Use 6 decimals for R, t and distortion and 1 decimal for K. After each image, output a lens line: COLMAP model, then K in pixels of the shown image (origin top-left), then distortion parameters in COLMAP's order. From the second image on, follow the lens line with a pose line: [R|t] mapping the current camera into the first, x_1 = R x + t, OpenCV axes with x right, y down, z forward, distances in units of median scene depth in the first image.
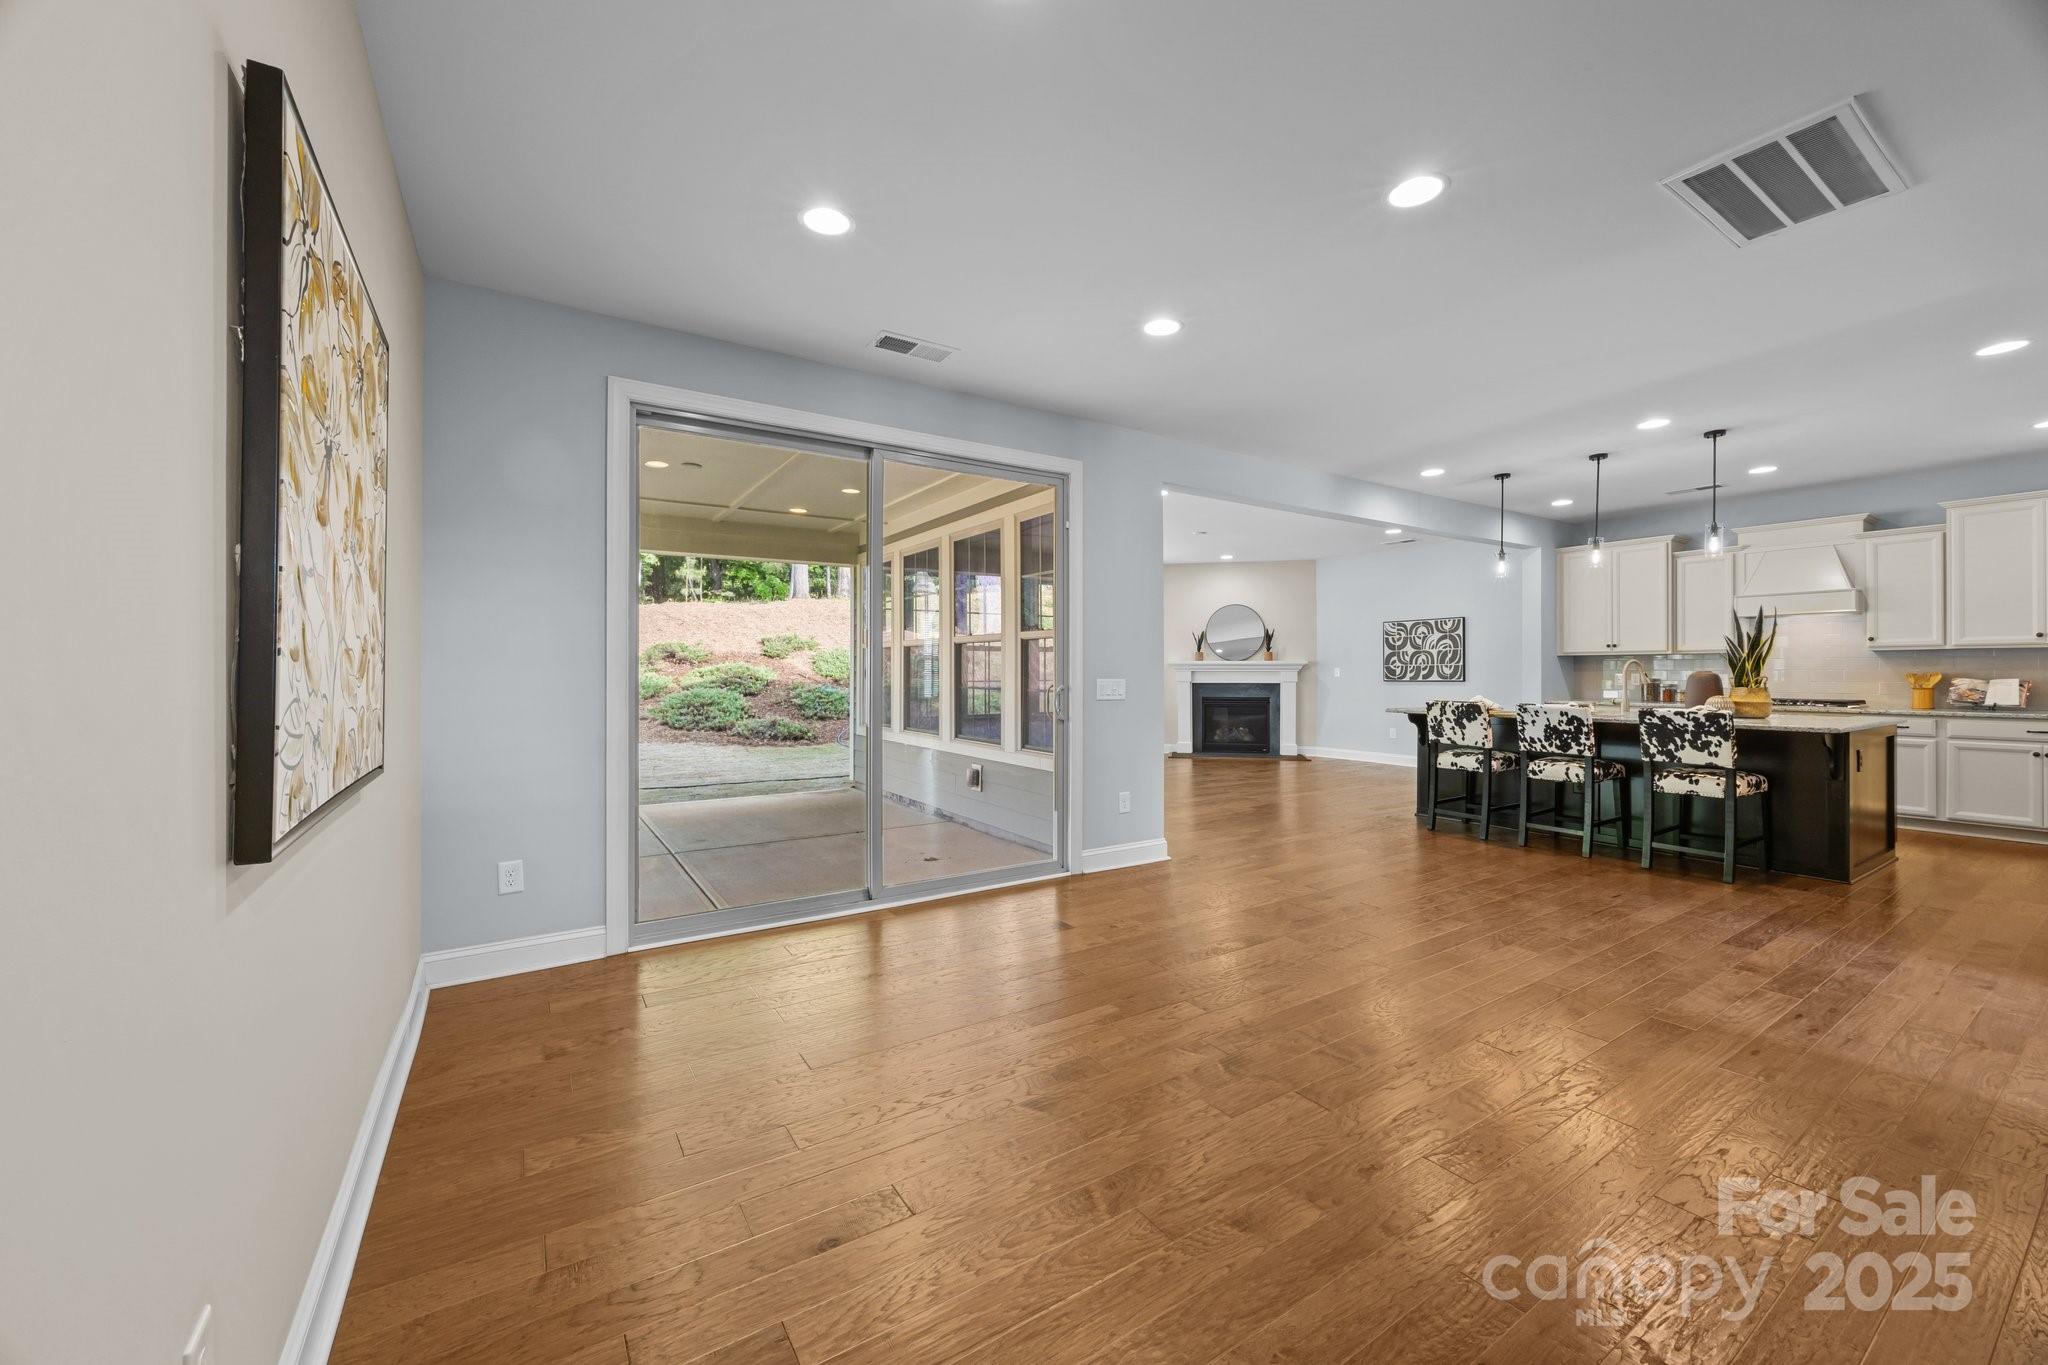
lens RADIAL K [[782.3, 0, 1014.3], [0, 782.3, 673.5], [0, 0, 1]] dist [-0.001342, 0.000451]
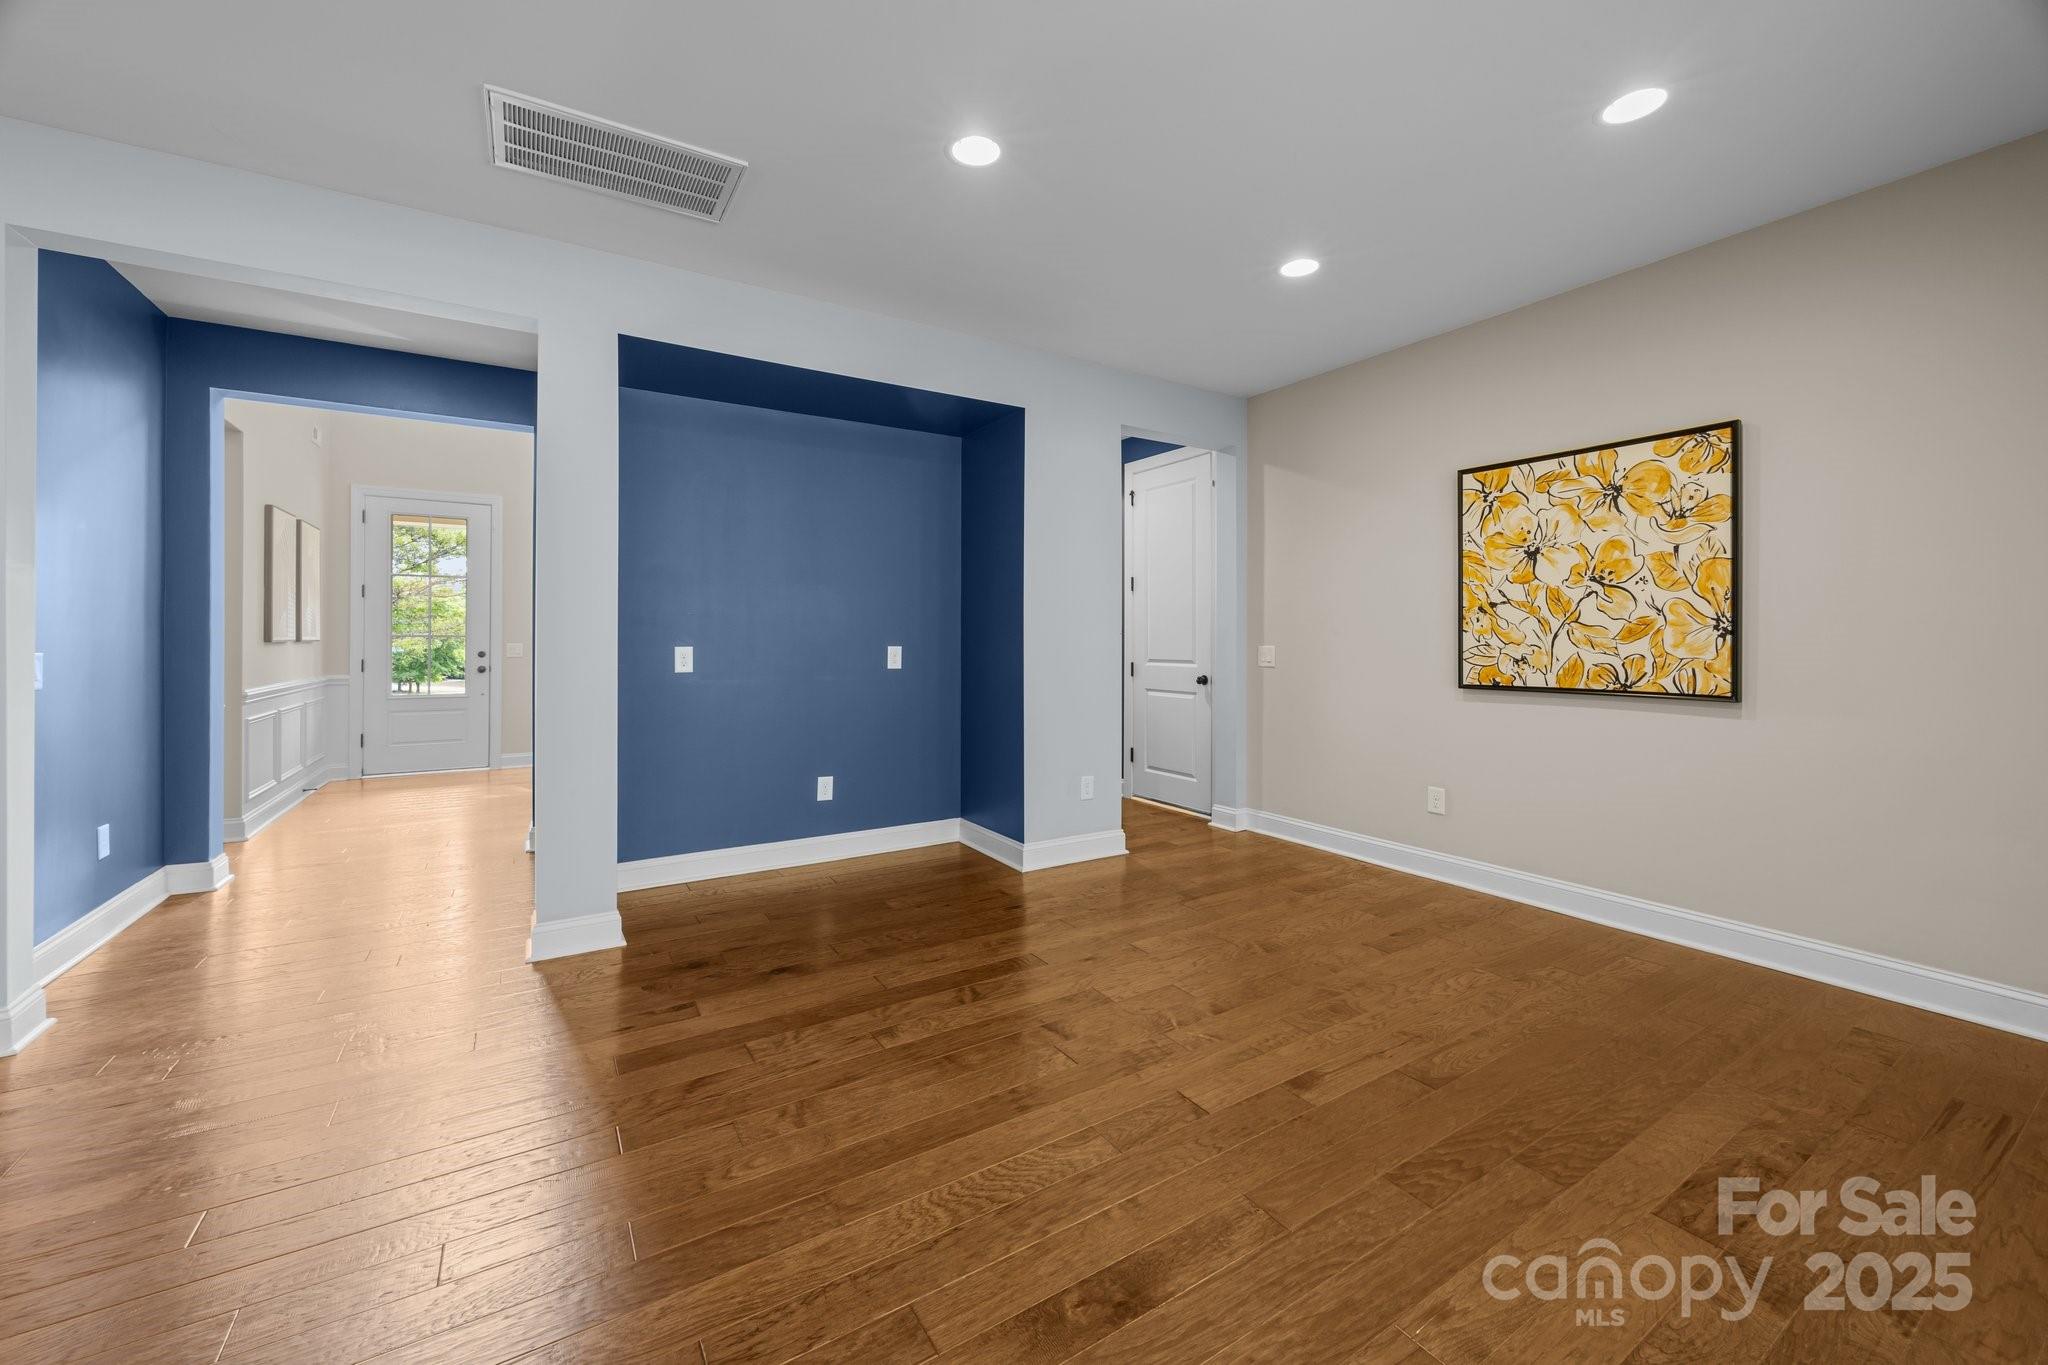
lens RADIAL K [[782.3, 0, 1016.9], [0, 782.3, 634.0], [0, 0, 1]] dist [-0.001342, 0.000451]
pose [[-0.999775, 0.003774, 0.020877, 0.168506], [0.003723, 0.999990, -0.002502, -0.002546], [-0.020886, -0.002424, -0.999779, 0.766768]]
